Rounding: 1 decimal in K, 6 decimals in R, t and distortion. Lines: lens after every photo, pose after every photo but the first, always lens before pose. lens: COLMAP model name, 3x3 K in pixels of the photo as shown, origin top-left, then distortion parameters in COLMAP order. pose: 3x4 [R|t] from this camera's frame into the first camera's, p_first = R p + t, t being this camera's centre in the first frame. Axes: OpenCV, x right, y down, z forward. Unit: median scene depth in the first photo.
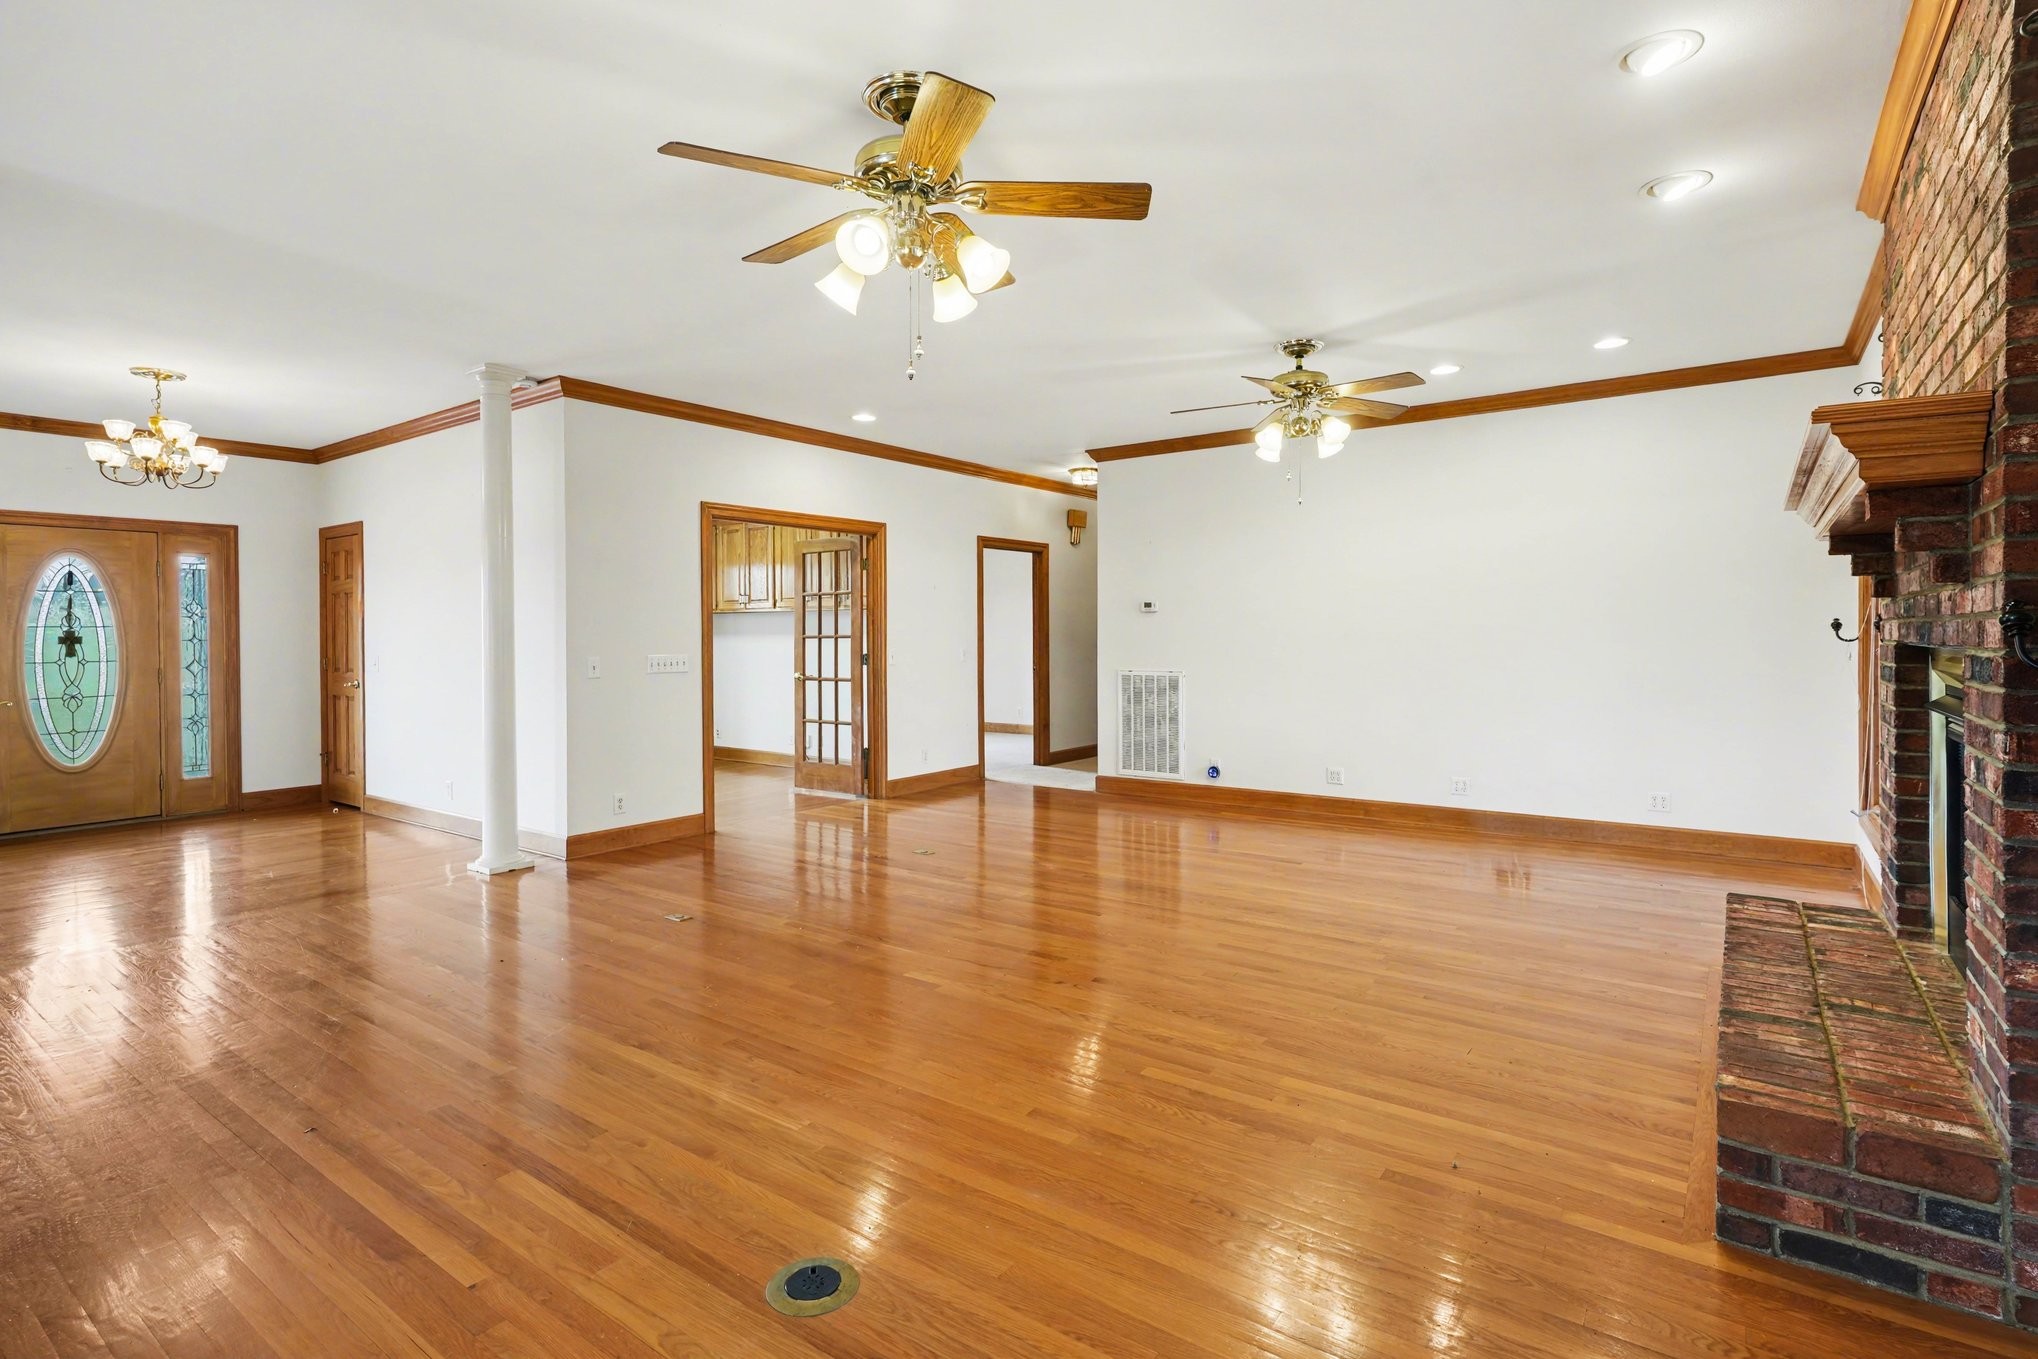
lens RADIAL K [[993.4, 0, 1043.0], [0, 993.4, 638.4], [0, 0, 1]] dist [0.003238, 0.002223]
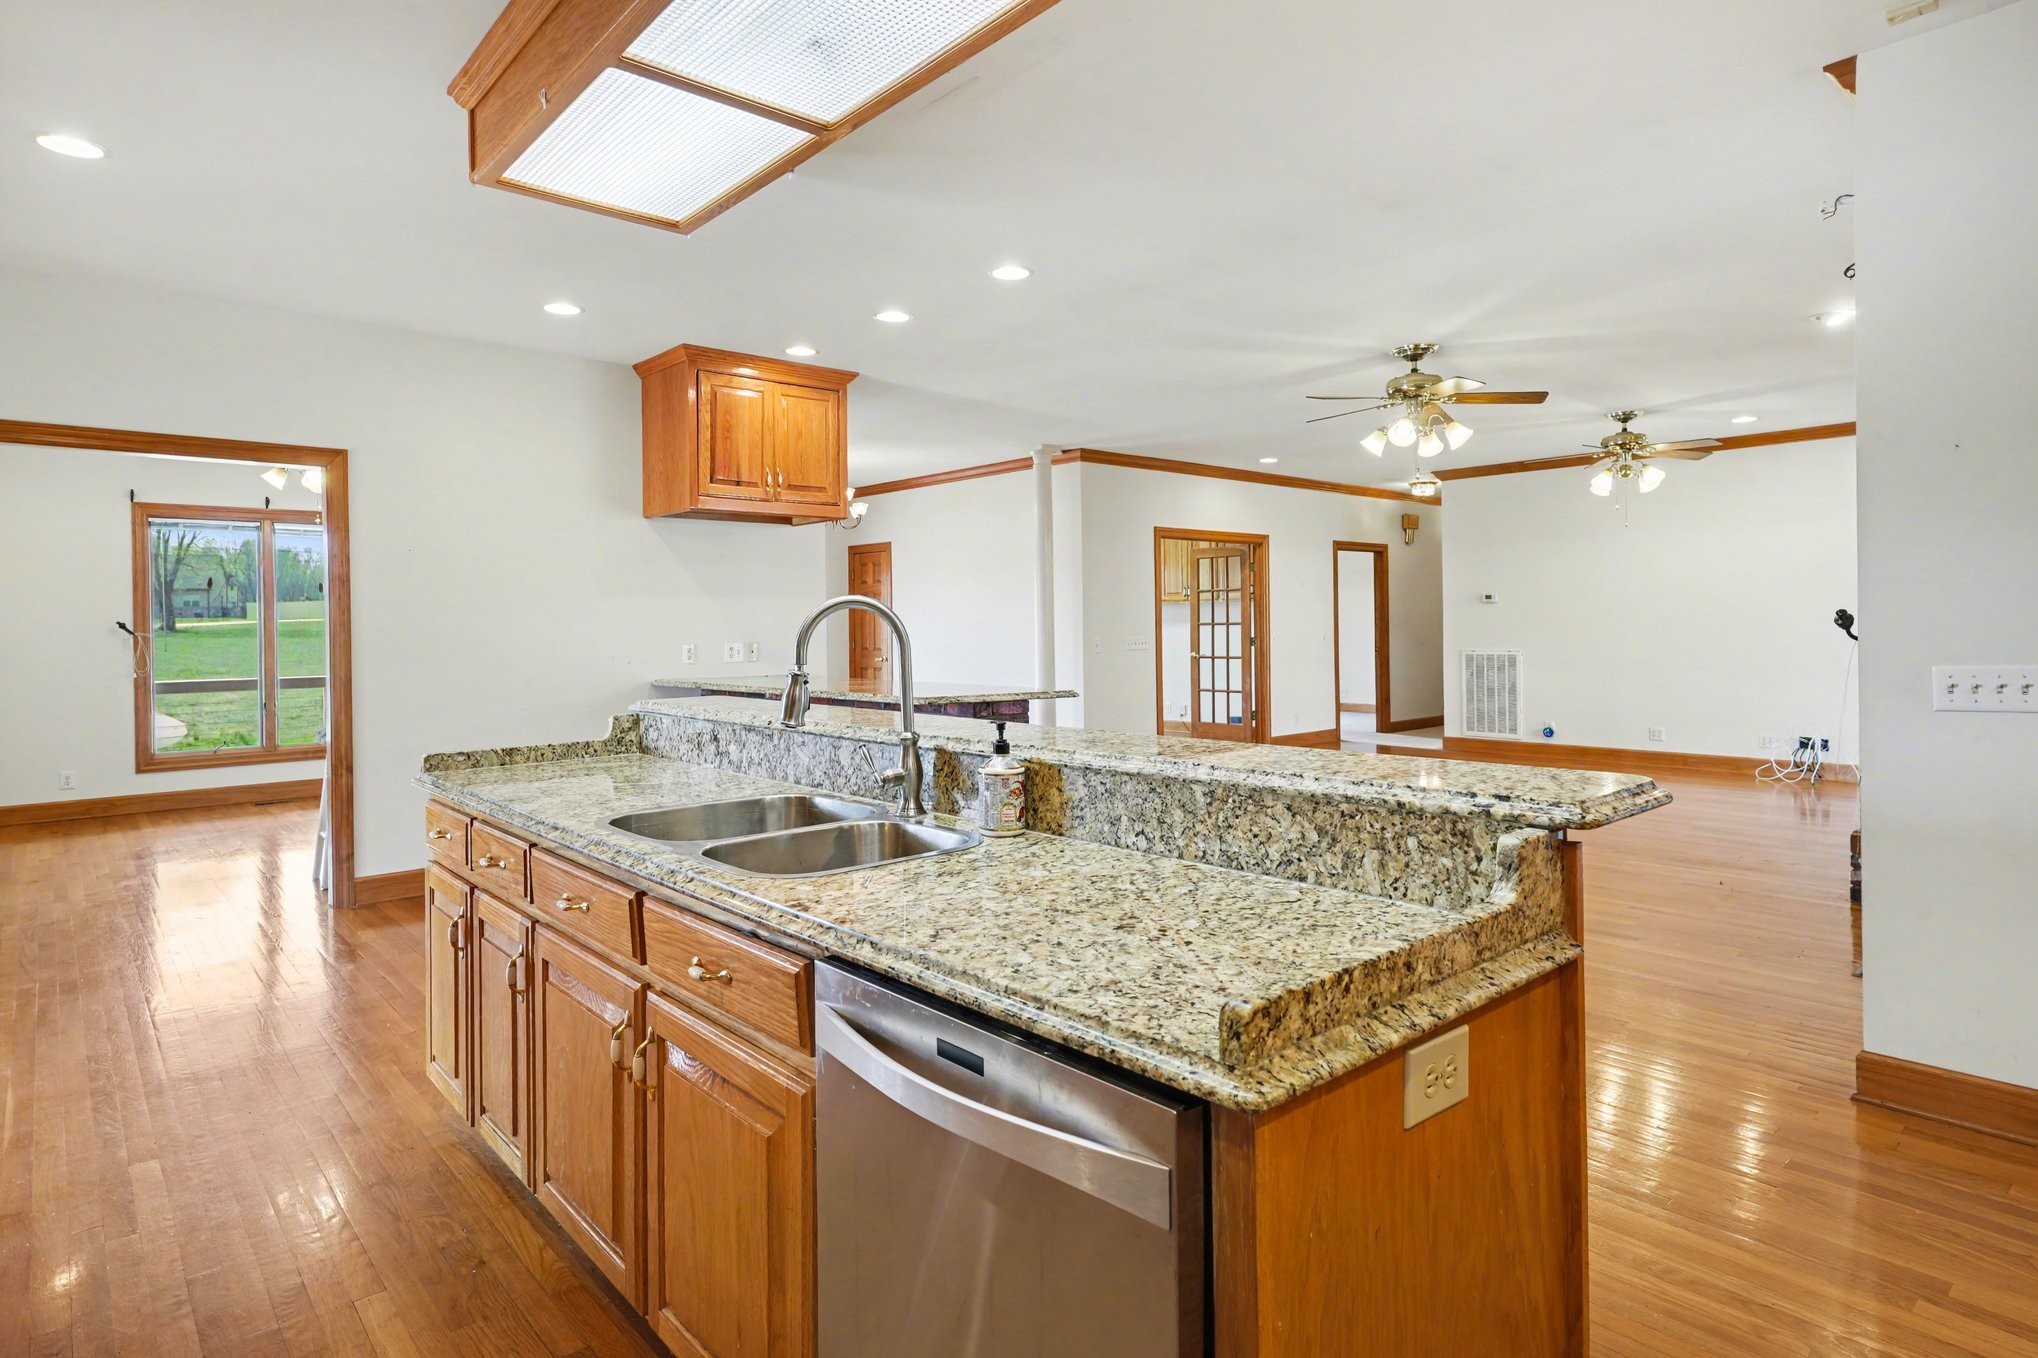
lens RADIAL K [[1120.9, 0, 1040.8], [0, 1120.9, 620.9], [0, 0, 1]] dist [0.006445, 0.000685]
pose [[0.975498, -0.002744, -0.219990, -0.126196], [0.001203, 0.999974, -0.007137, 0.004528], [0.220003, 0.006697, 0.975476, -0.462178]]
